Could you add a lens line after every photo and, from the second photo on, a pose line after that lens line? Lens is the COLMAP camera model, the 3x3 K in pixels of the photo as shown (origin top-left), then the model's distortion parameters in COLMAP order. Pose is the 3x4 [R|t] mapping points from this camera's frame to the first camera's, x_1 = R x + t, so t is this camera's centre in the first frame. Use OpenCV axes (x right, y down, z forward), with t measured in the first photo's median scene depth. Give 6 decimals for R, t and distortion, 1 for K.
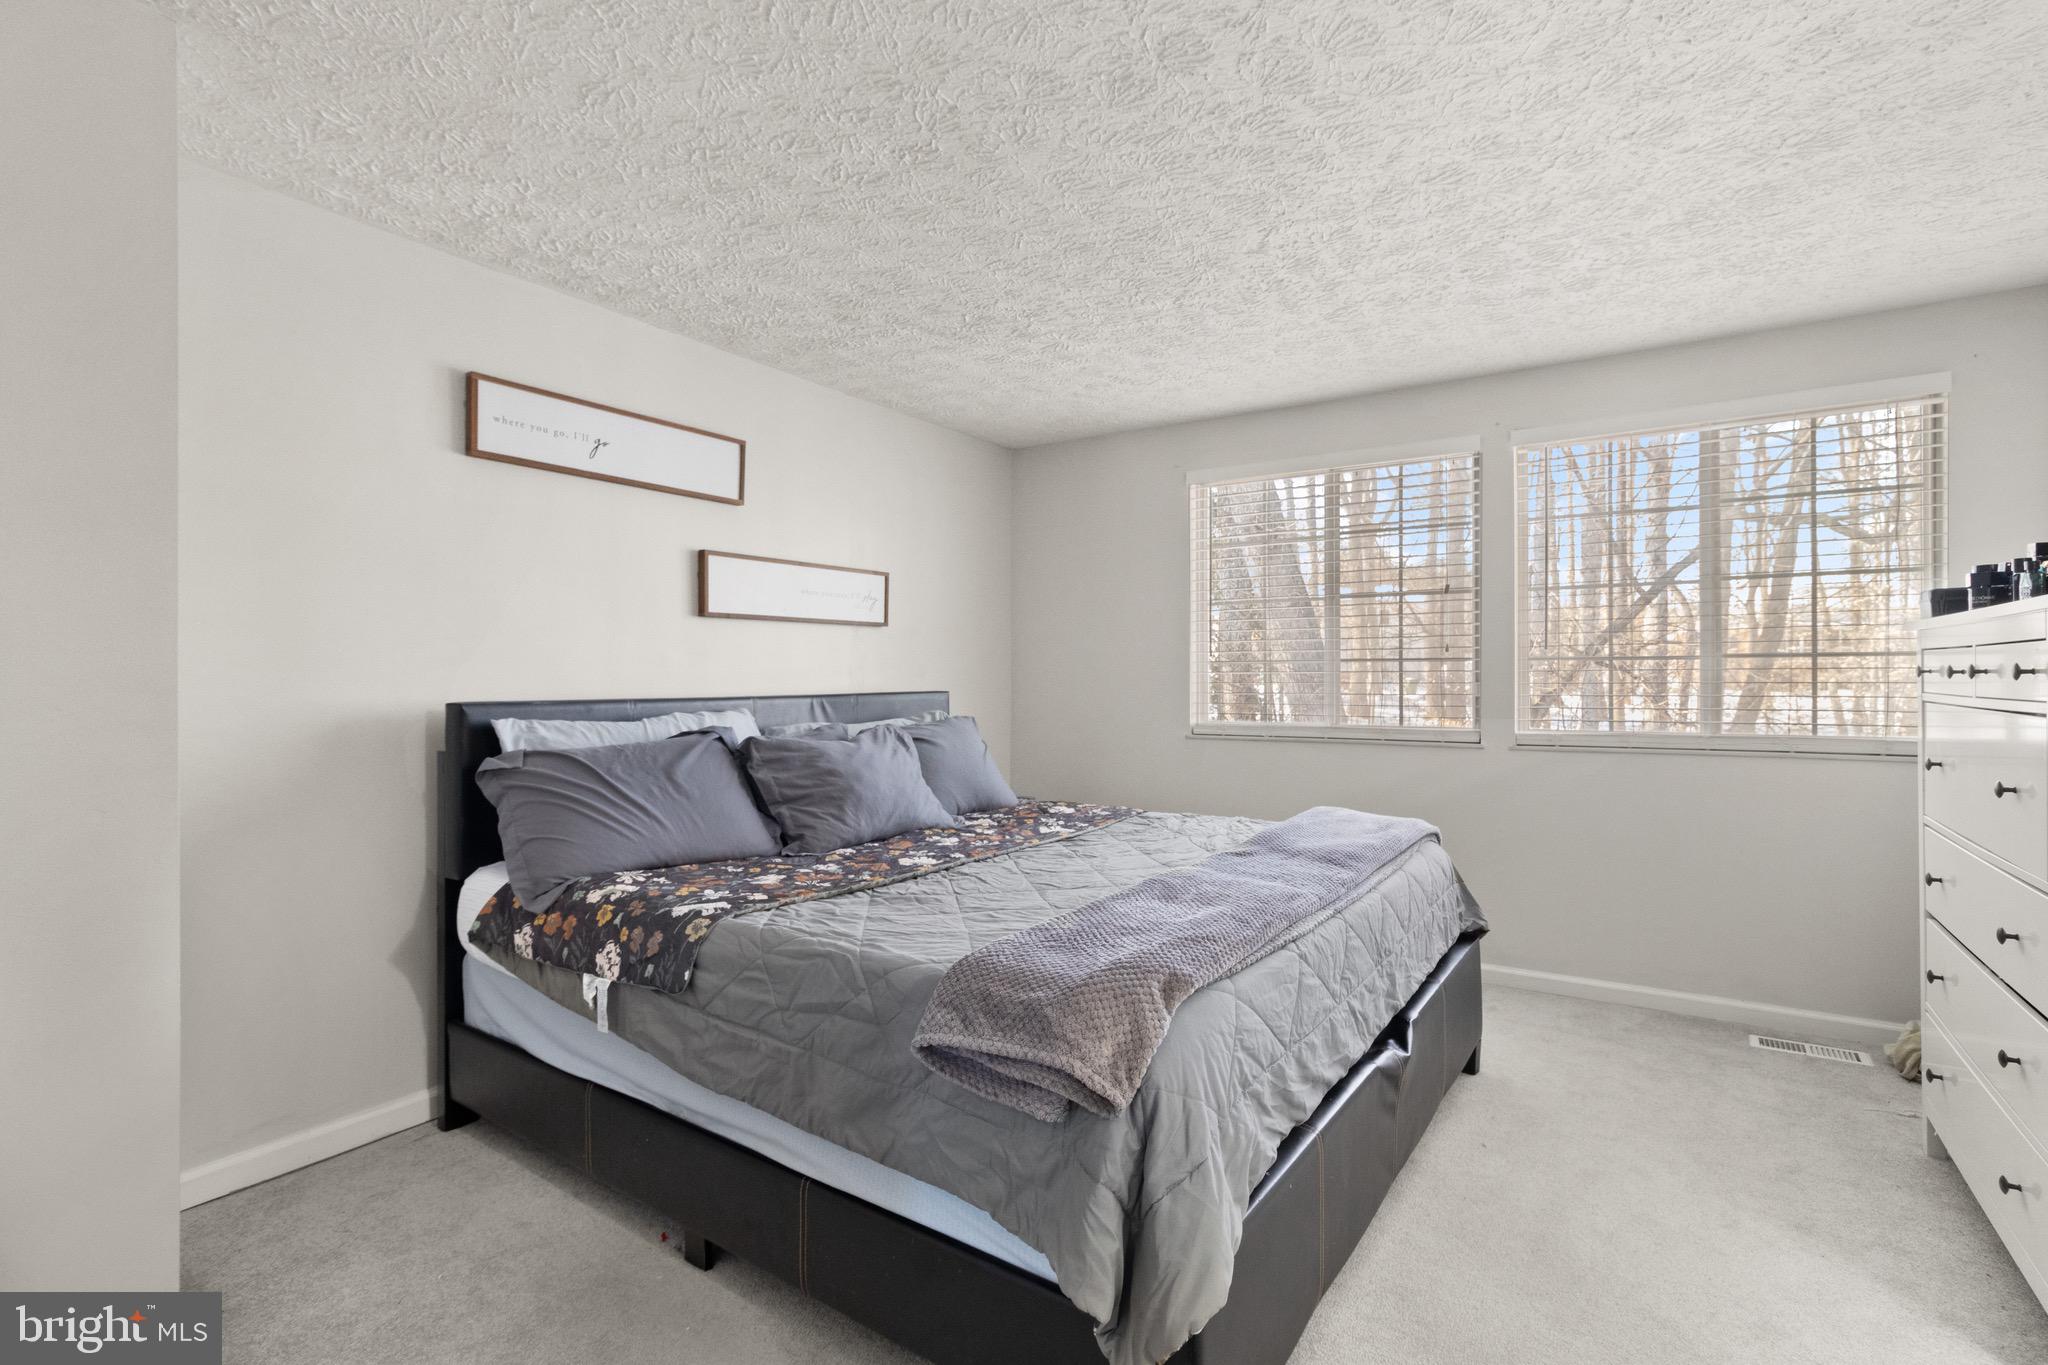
lens RADIAL K [[966.4, 0, 1019.5], [0, 966.4, 676.3], [0, 0, 1]] dist [-0.002531, 0.001625]
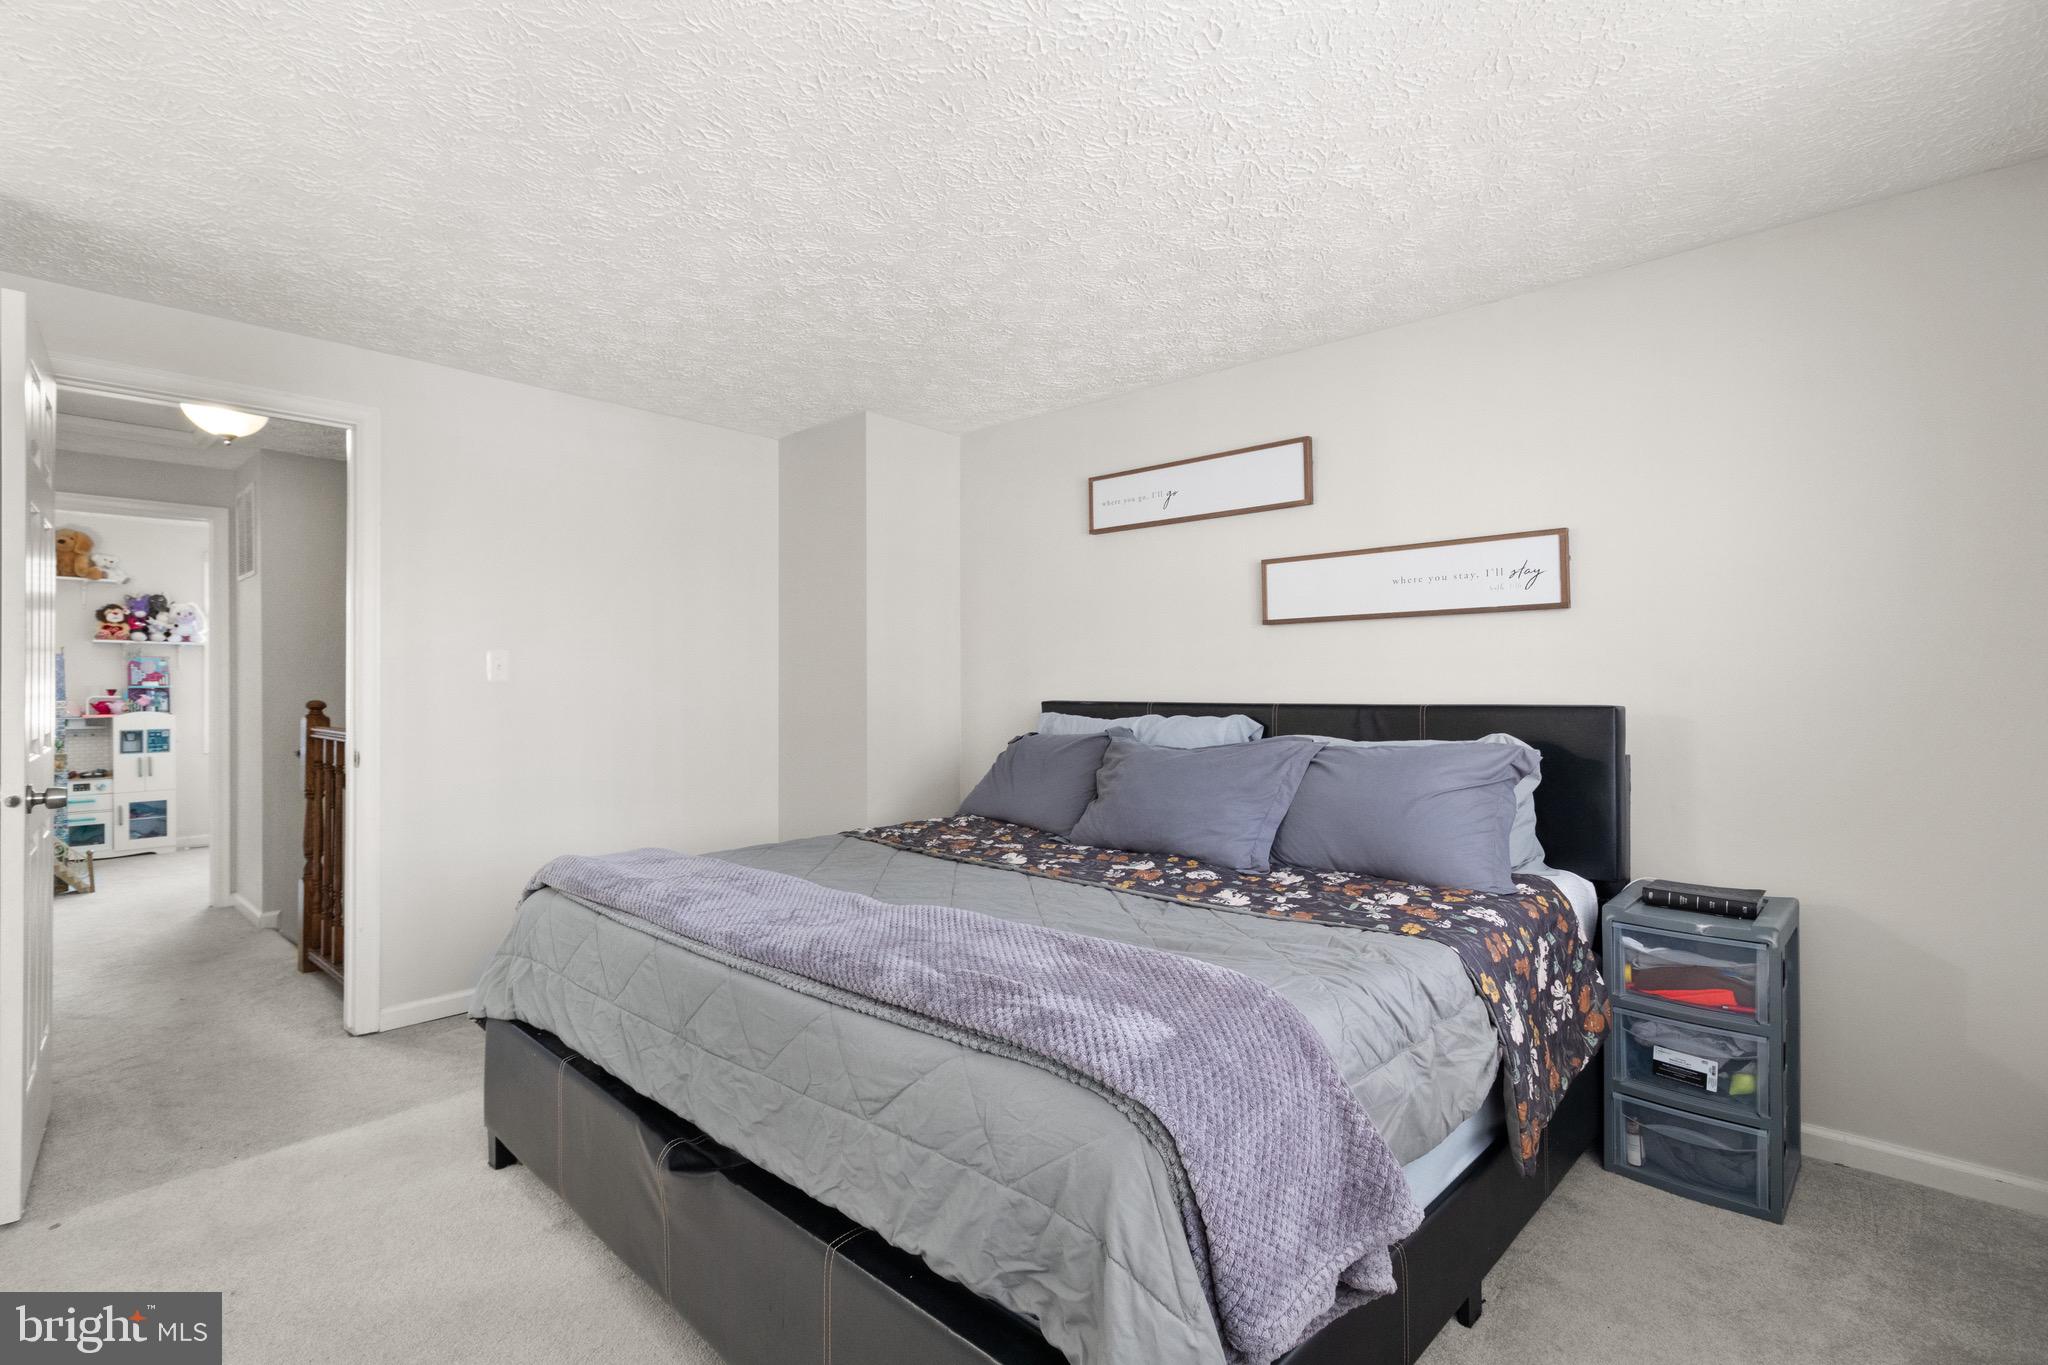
lens RADIAL K [[966.4, 0, 1027.4], [0, 966.4, 683.8], [0, 0, 1]] dist [-0.002531, 0.001625]
pose [[-0.149901, -0.005506, -0.988686, 0.718846], [0.000235, 0.999984, -0.005605, 0.005419], [0.988701, -0.001073, -0.149897, 0.900180]]
